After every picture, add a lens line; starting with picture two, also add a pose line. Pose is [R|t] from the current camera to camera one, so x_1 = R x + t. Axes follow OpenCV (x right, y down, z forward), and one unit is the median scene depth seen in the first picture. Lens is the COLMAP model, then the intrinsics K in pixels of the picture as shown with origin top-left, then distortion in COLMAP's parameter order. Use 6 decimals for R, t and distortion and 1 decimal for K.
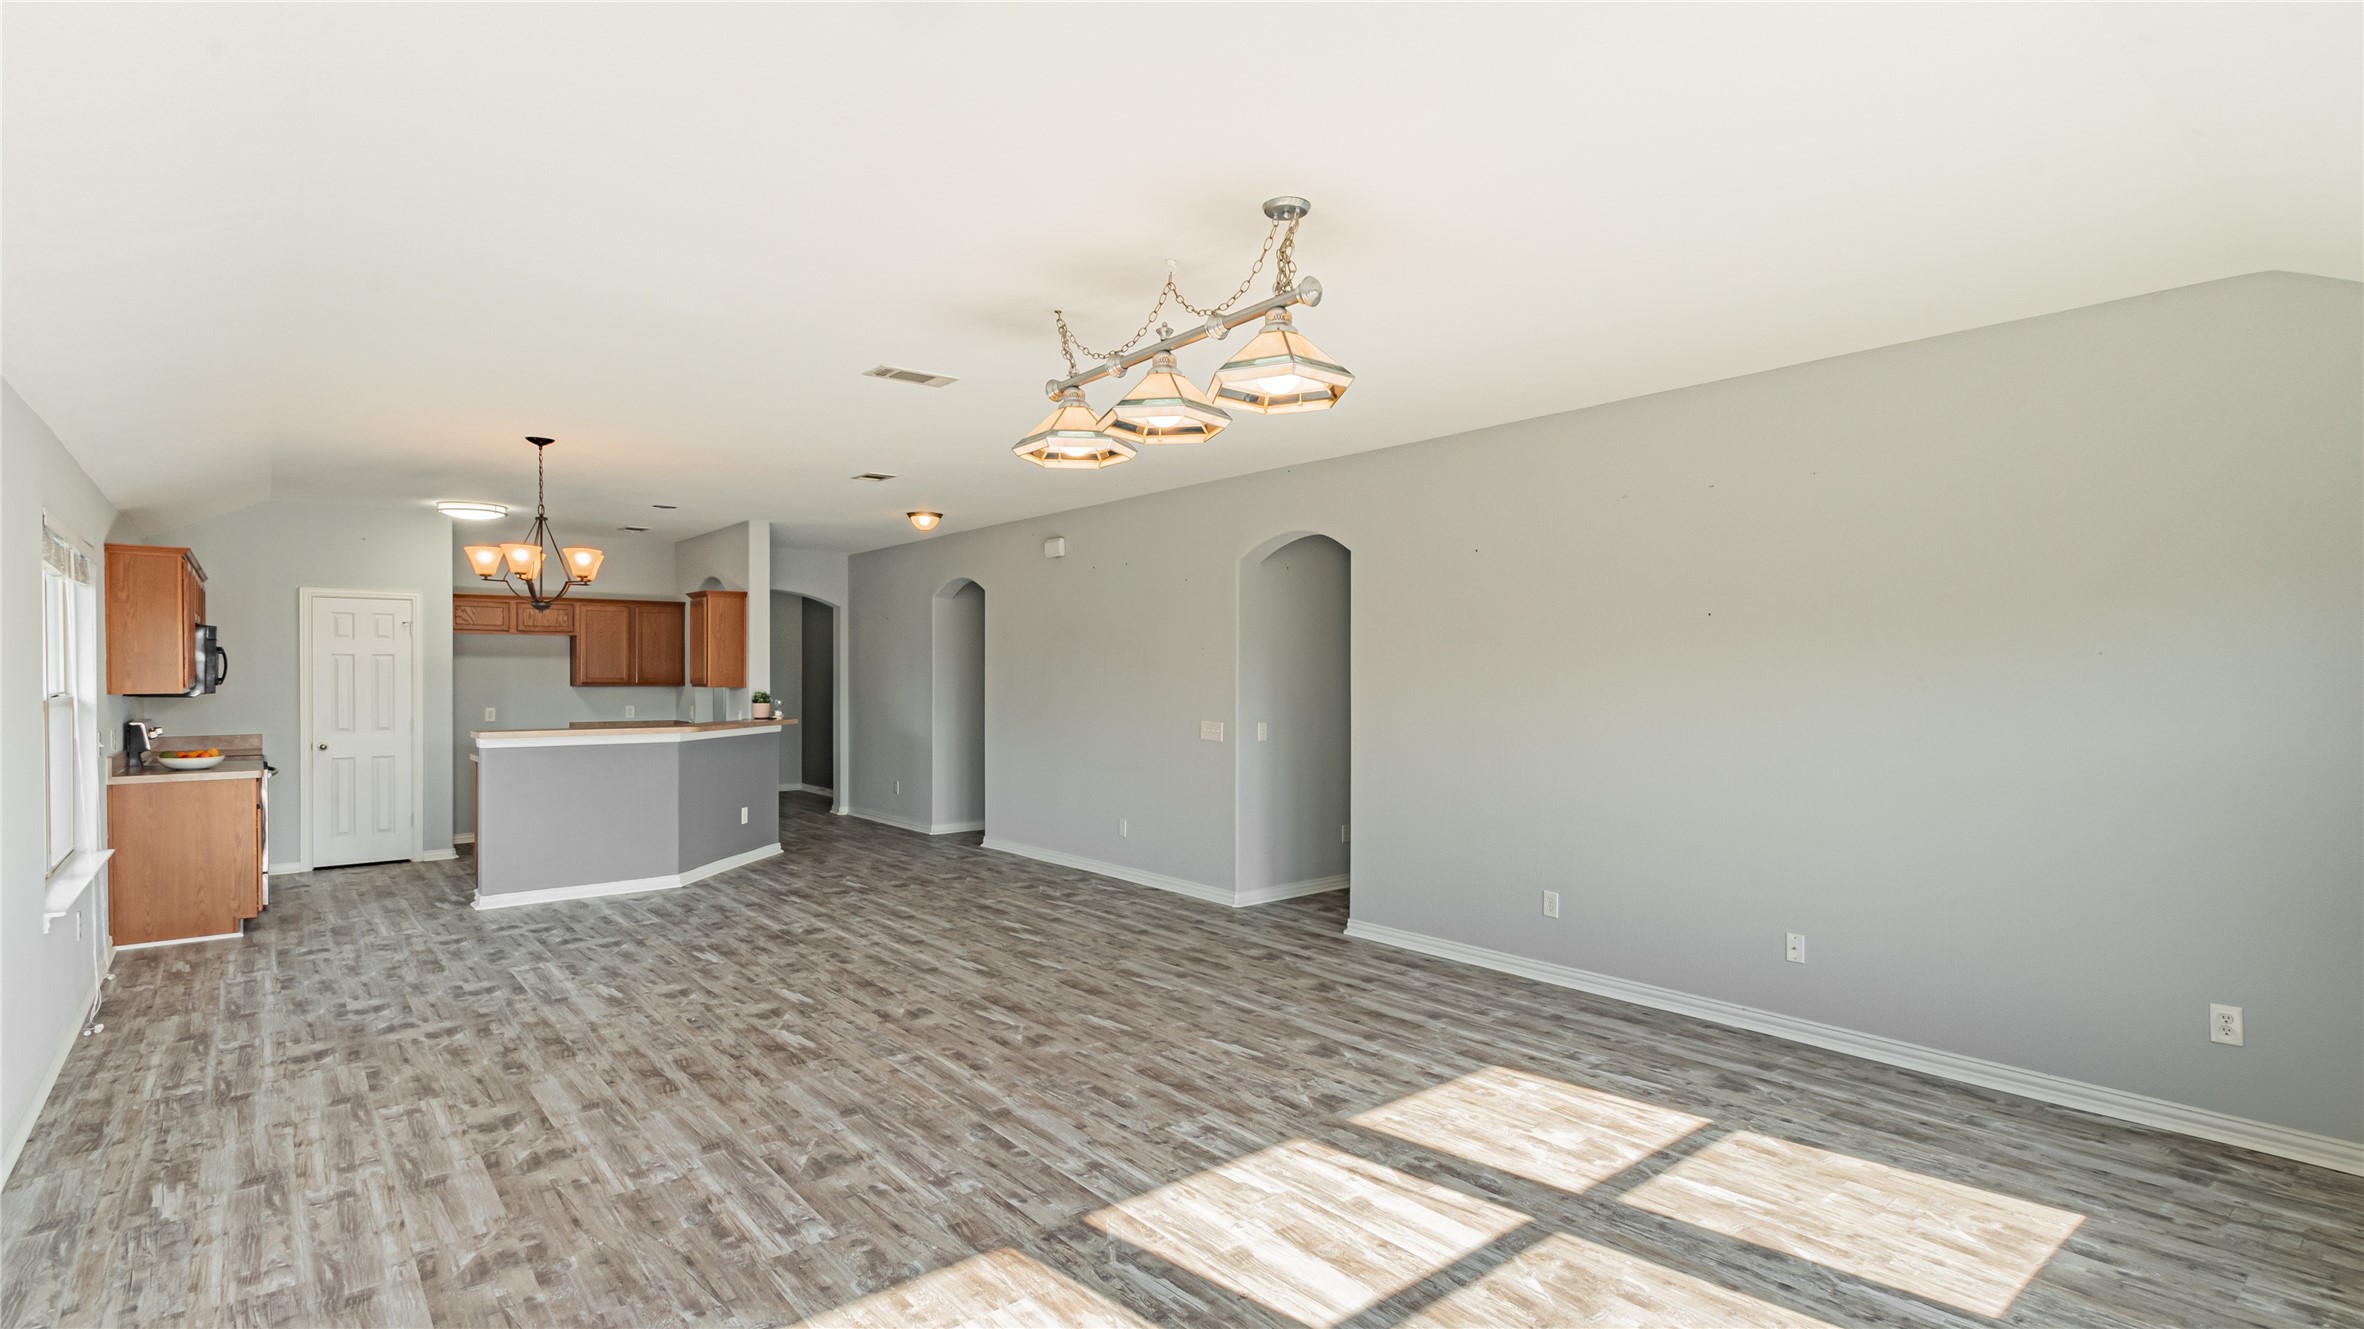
lens RADIAL K [[1111.9, 0, 1212.8], [0, 1111.9, 672.1], [0, 0, 1]] dist [0.009420, -0.005436]
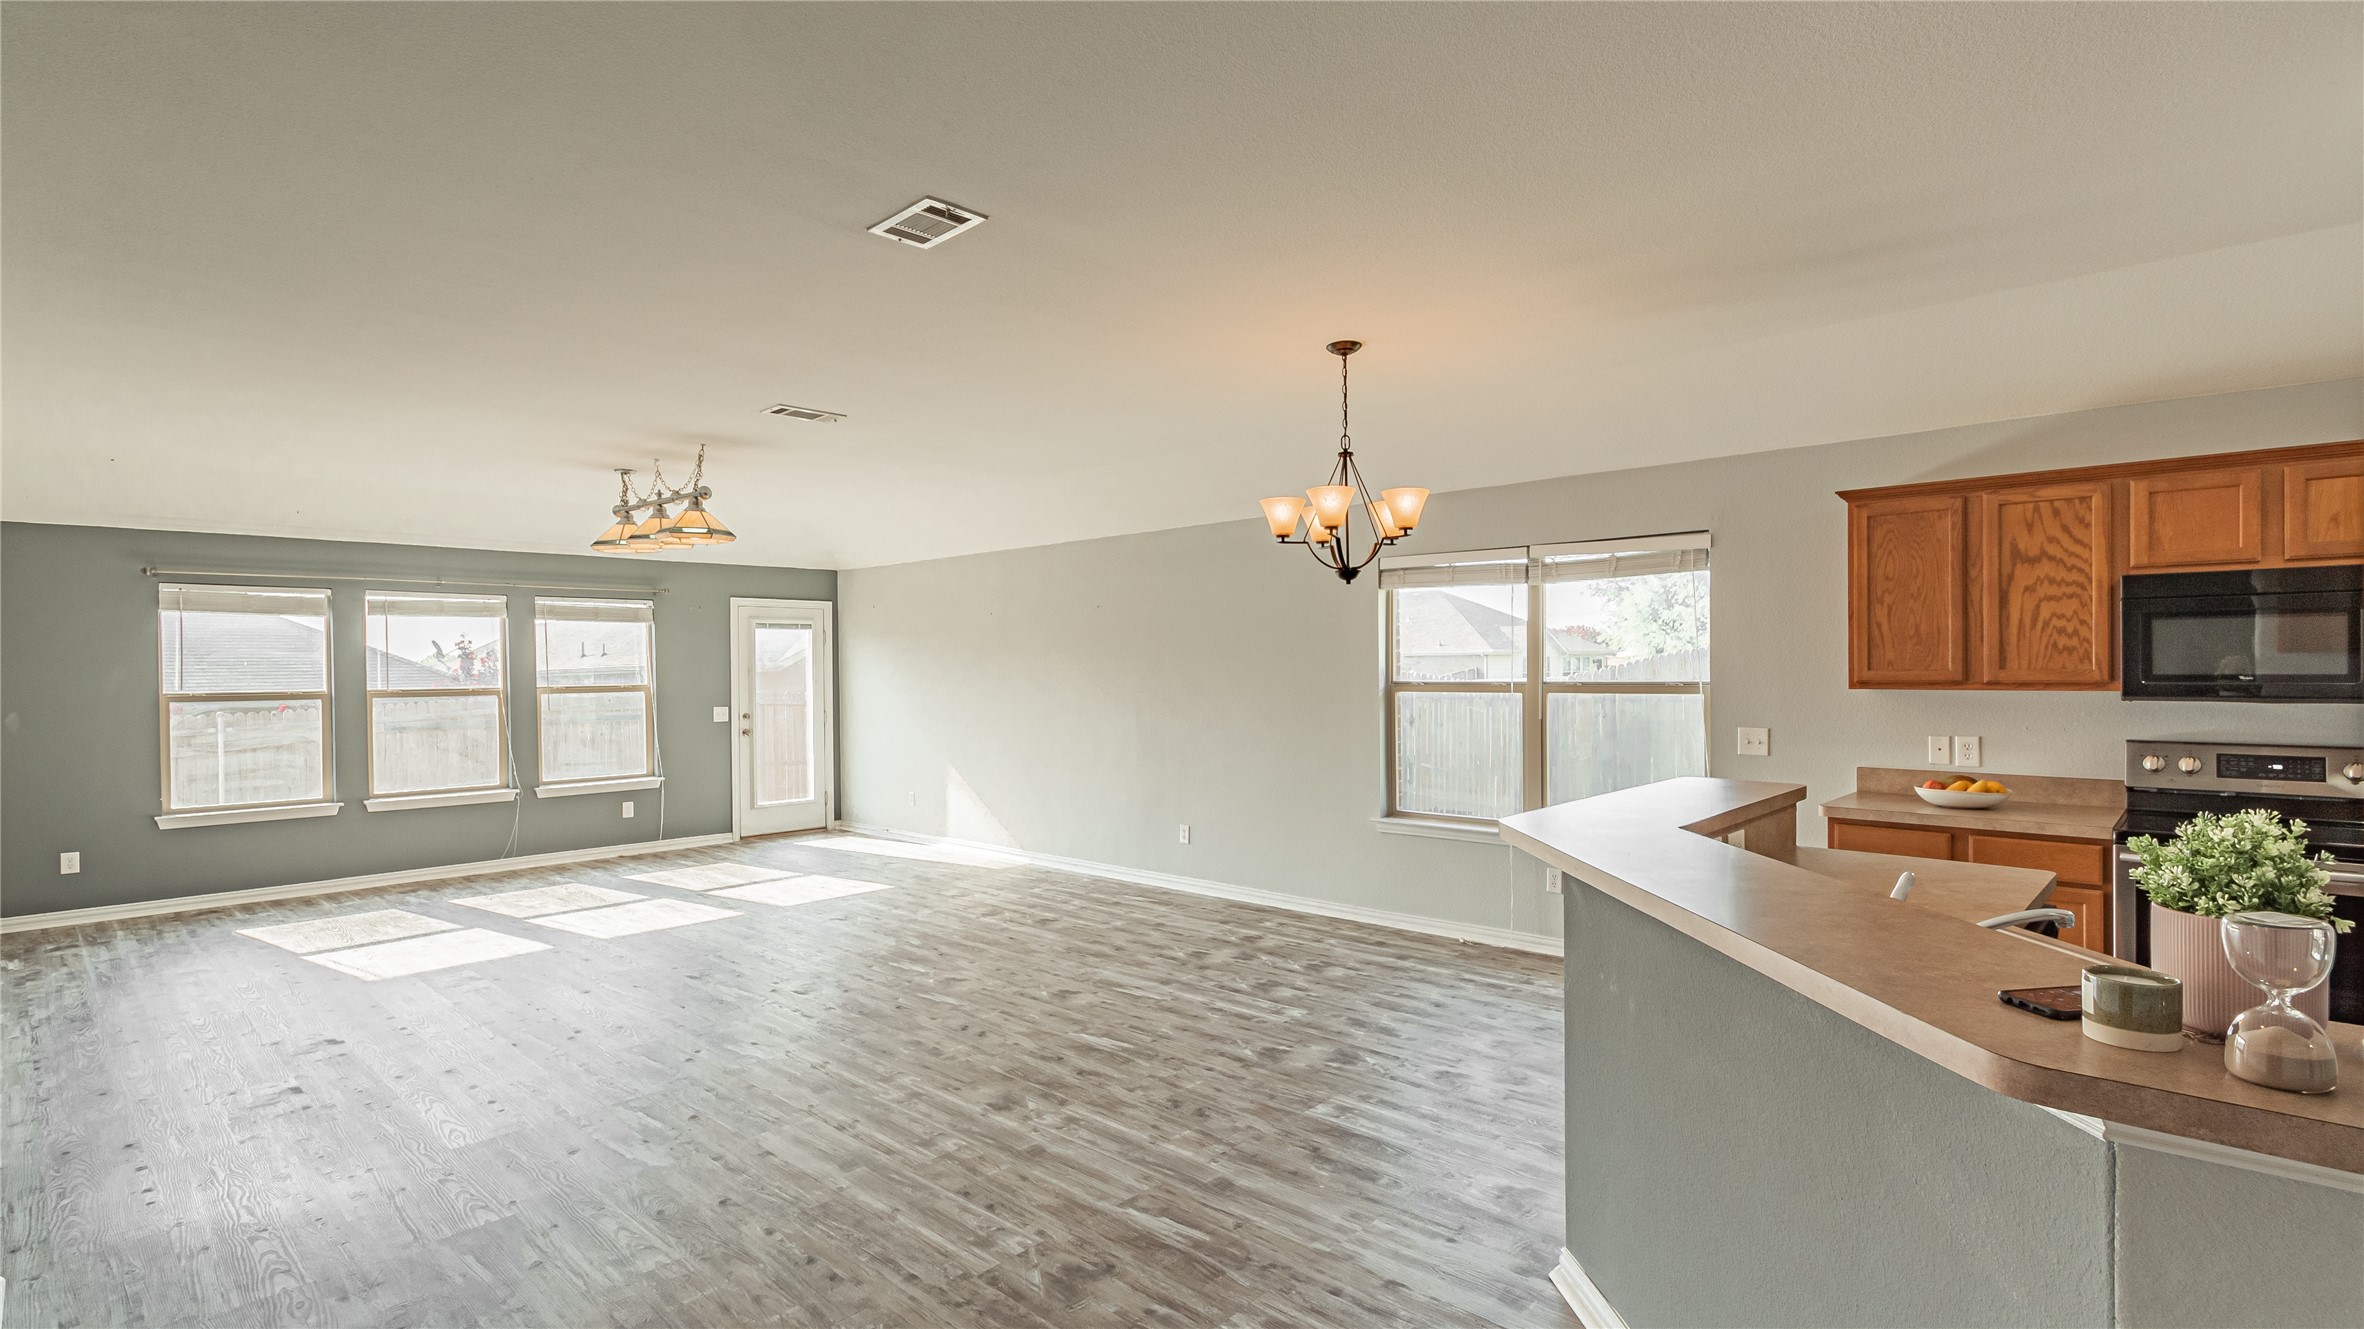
lens RADIAL K [[1111.9, 0, 1187.0], [0, 1111.9, 670.7], [0, 0, 1]] dist [0.009420, -0.005436]
pose [[-0.994830, 0.009609, -0.101098, -0.488286], [0.008847, 0.999929, 0.007979, -0.001885], [0.101167, 0.007044, -0.994844, 1.965670]]
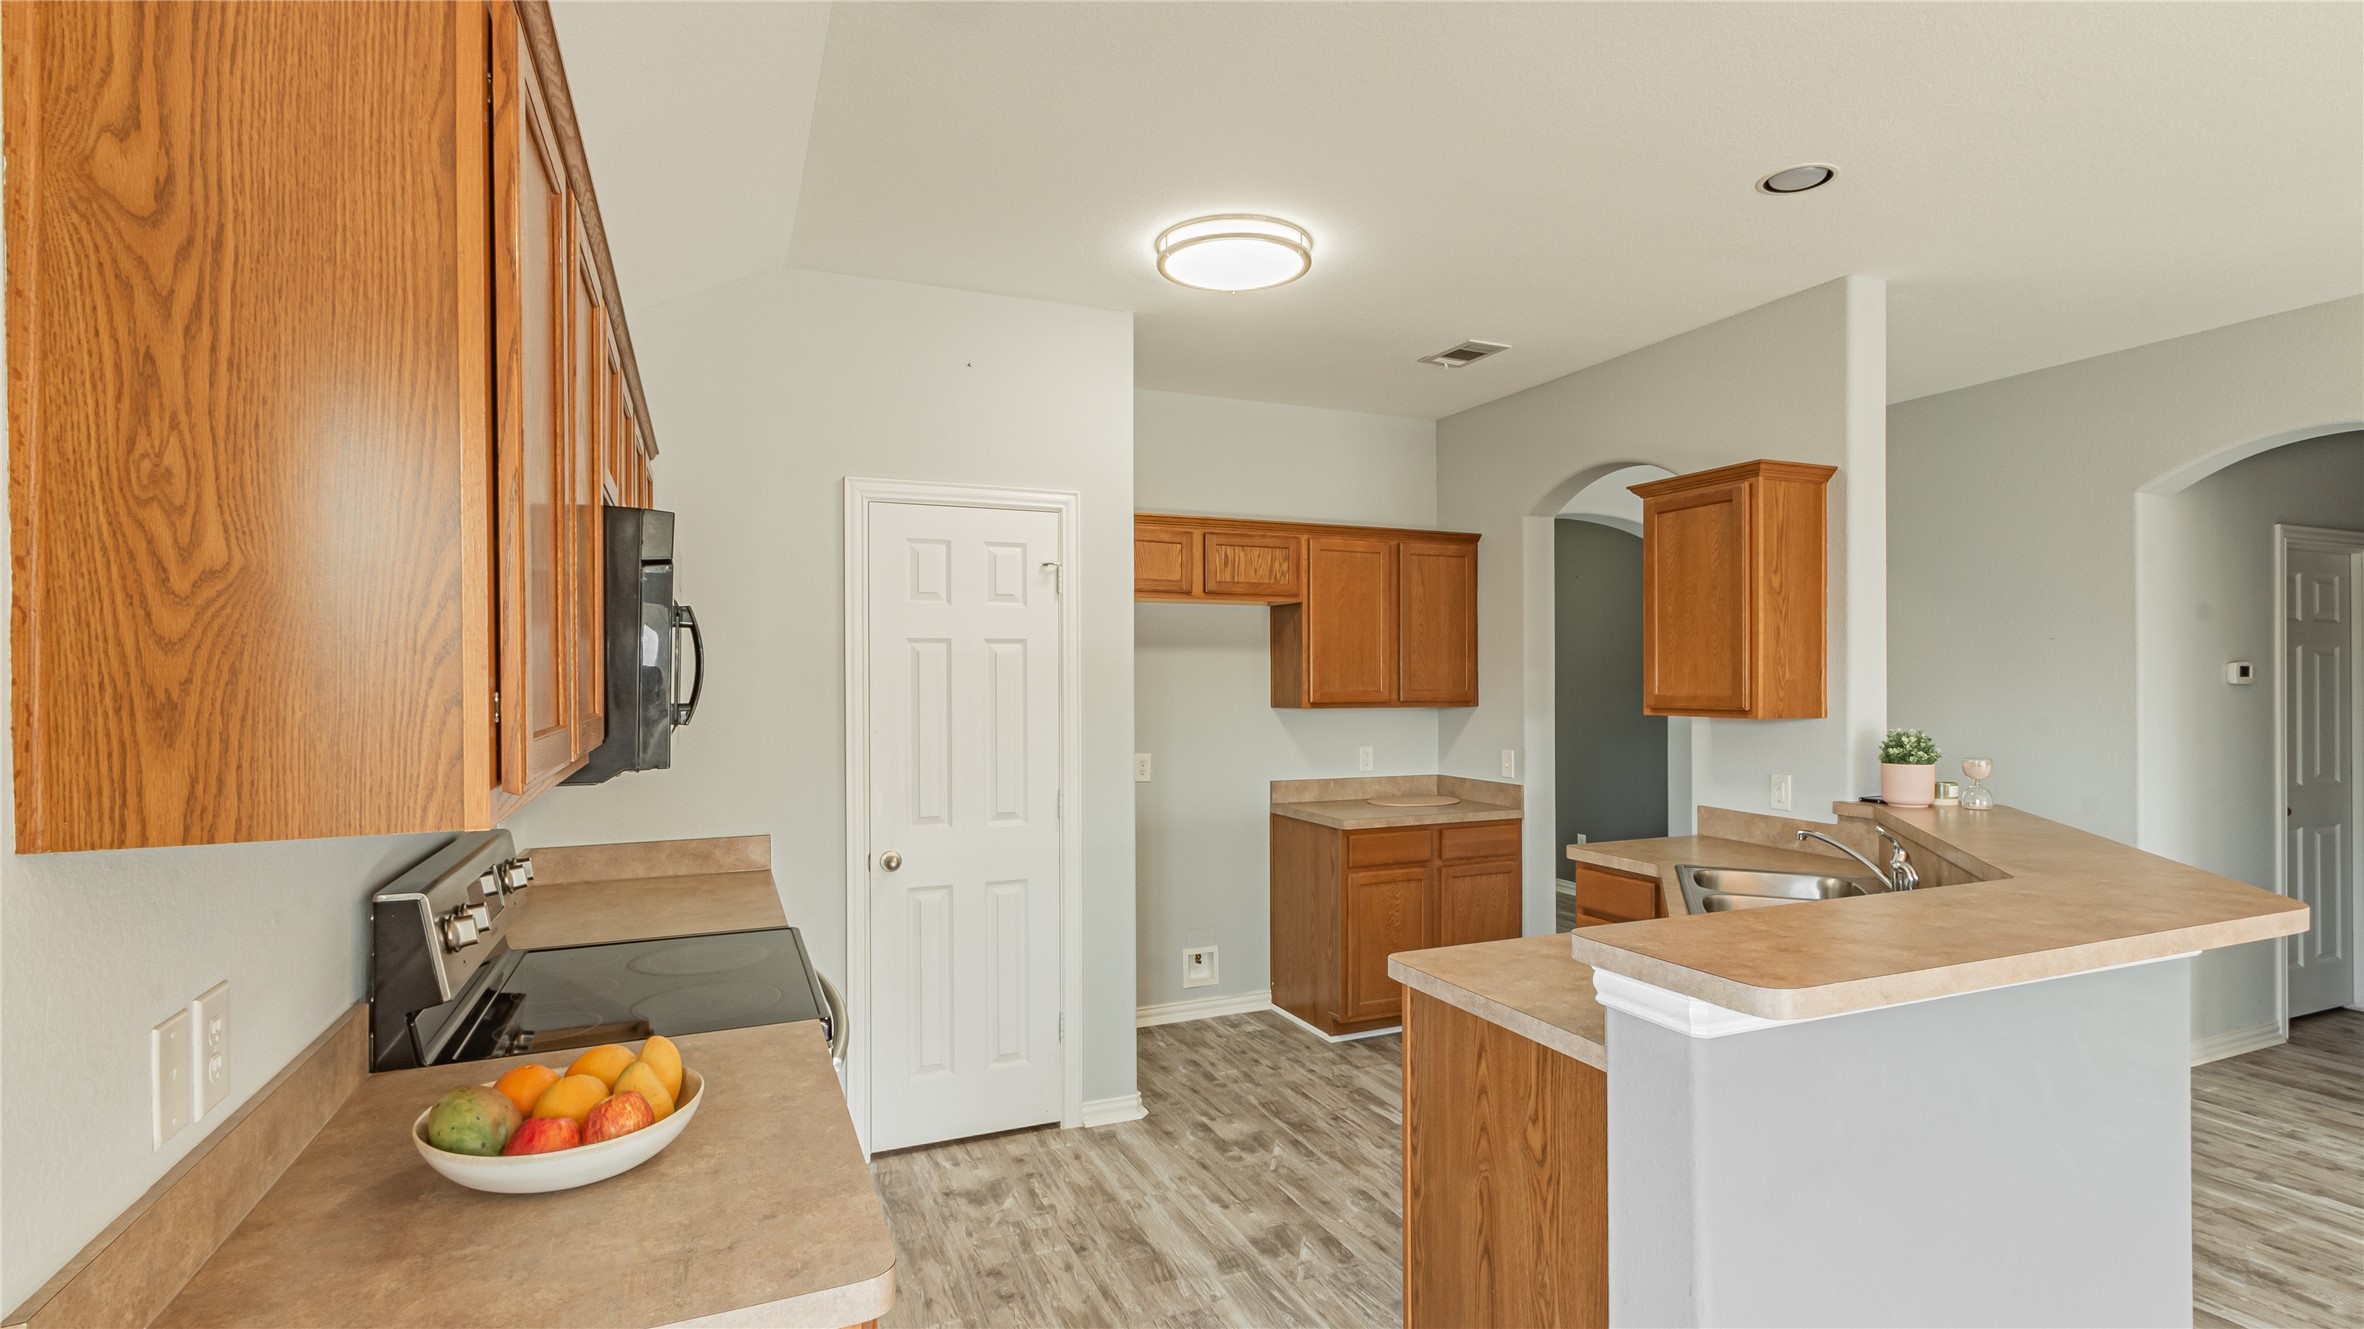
lens RADIAL K [[1111.9, 0, 1189.6], [0, 1111.9, 677.1], [0, 0, 1]] dist [0.009420, -0.005436]
pose [[0.954175, -0.003393, -0.299231, -0.912885], [0.003251, 0.999994, -0.000970, -0.001128], [0.299233, -0.000047, 0.954180, 1.027631]]
